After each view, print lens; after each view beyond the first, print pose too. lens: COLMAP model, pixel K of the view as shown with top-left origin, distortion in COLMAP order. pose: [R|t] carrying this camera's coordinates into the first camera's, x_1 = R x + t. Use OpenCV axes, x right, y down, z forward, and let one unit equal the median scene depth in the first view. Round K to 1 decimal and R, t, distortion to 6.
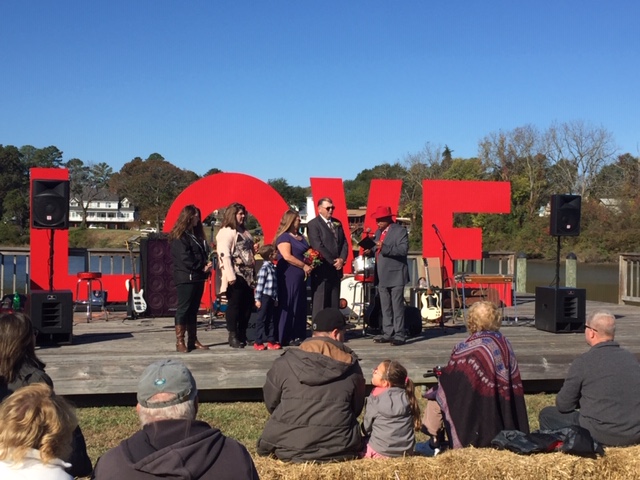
lens RADIAL K [[906.4, 0, 320.0], [0, 906.4, 240.0], [0, 0, 1]] dist [0.050854, 0.094582]
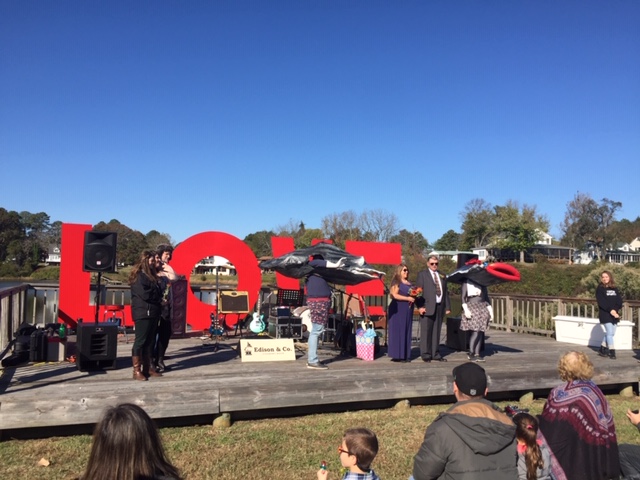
lens RADIAL K [[548.4, 0, 320.0], [0, 548.4, 240.0], [0, 0, 1]] dist [0.083107, -0.000617]
pose [[0.984054, 0.028268, 0.175607, -0.108093], [-0.016378, 0.997497, -0.068787, -0.006766], [-0.177112, 0.064814, 0.982054, 0.170839]]
